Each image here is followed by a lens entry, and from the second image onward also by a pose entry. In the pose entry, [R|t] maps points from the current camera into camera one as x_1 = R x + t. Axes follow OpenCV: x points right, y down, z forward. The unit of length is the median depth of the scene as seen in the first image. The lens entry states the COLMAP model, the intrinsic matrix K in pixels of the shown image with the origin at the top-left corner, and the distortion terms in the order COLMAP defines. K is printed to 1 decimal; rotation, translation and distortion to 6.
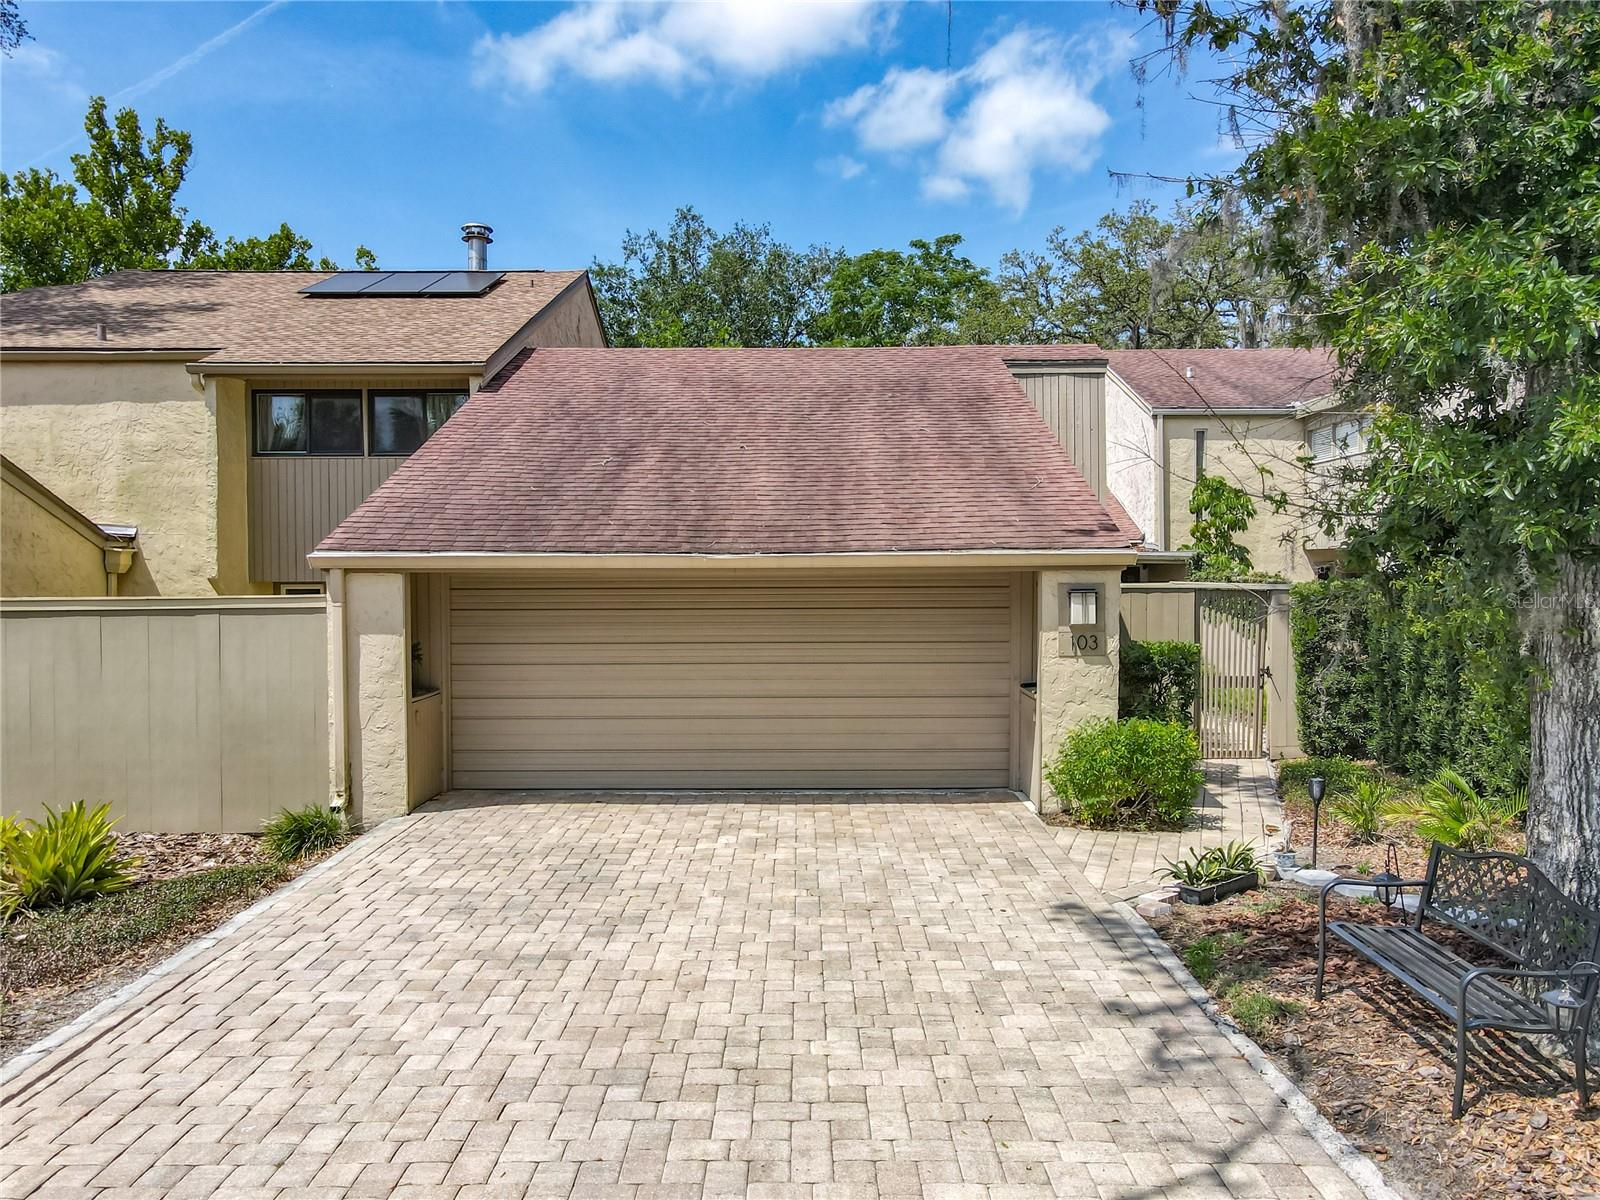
lens RADIAL K [[1218.1, 0, 800.0], [0, 1218.1, 572.4], [0, 0, 1]] dist [-0.001136, 0.002538]
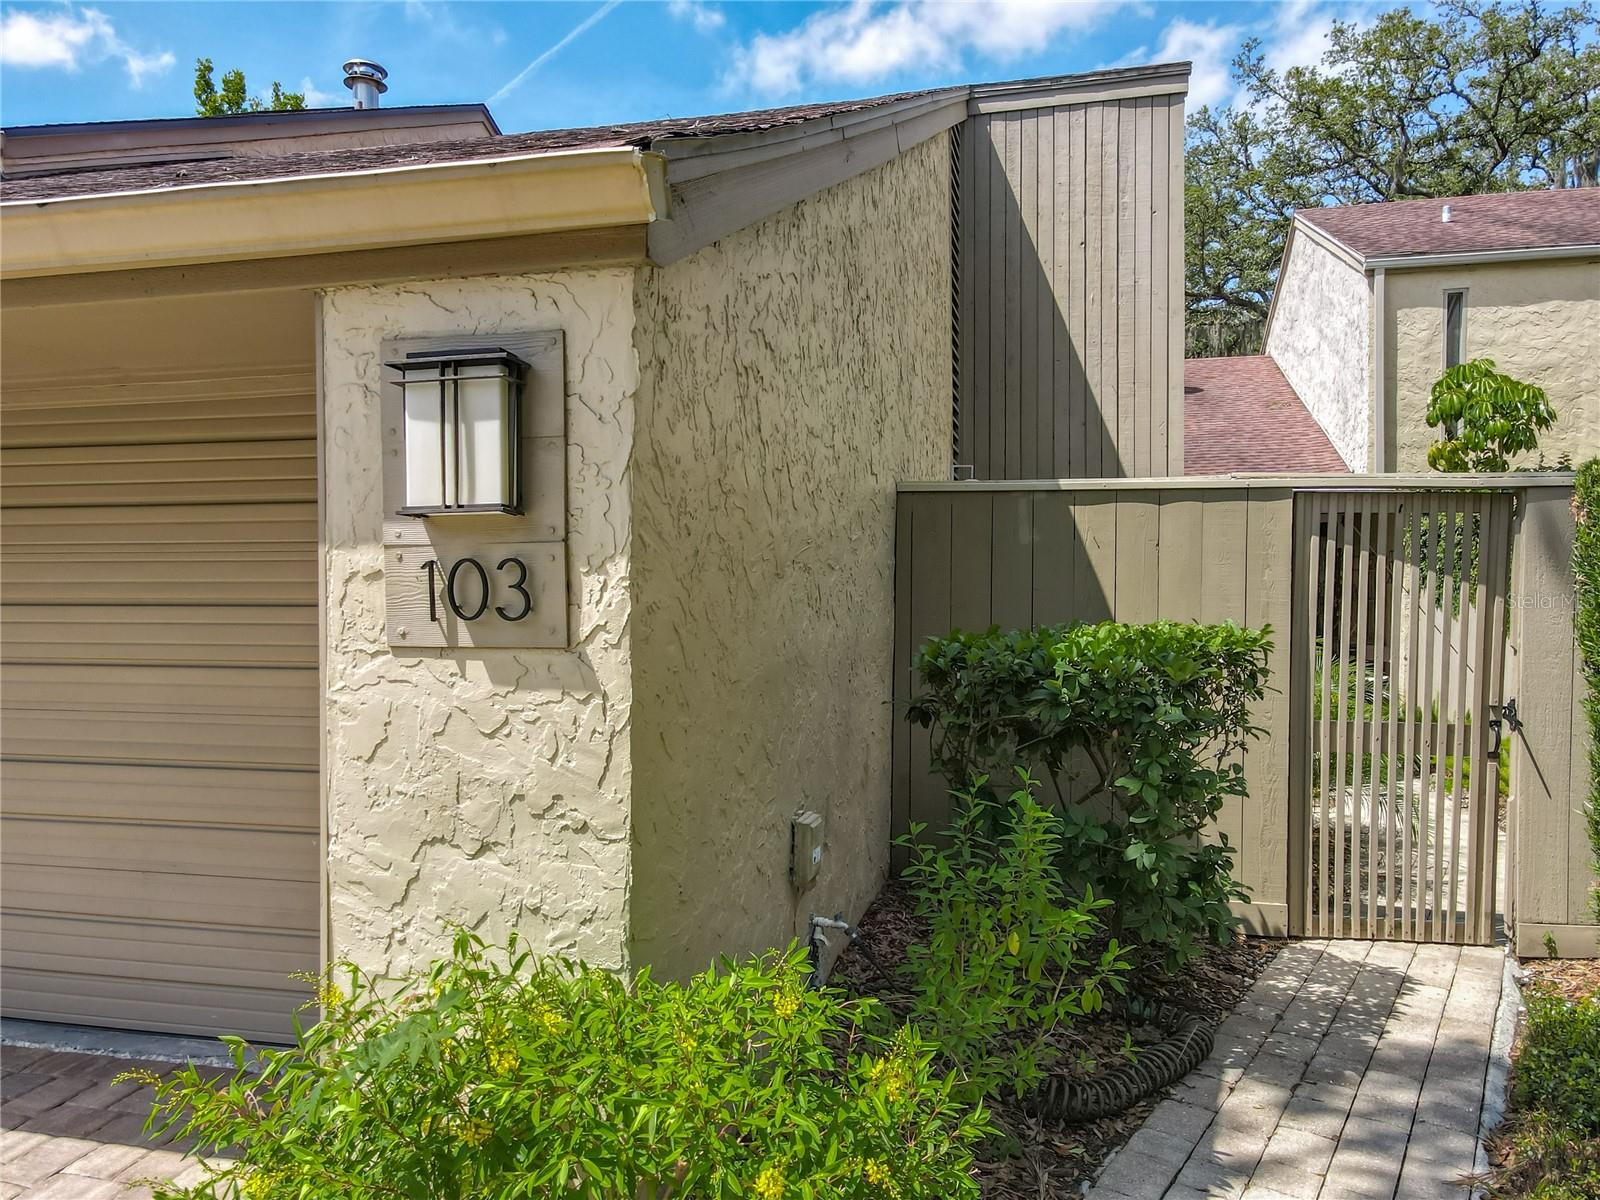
lens RADIAL K [[1173.8, 0, 800.0], [0, 1173.8, 600.0], [0, 0, 1]] dist [0.020820, 0.000619]
pose [[0.971060, 0.004598, -0.238790, 0.165269], [-0.001366, 0.999905, 0.013699, 0.026856], [0.238831, -0.012976, 0.970975, 0.381927]]
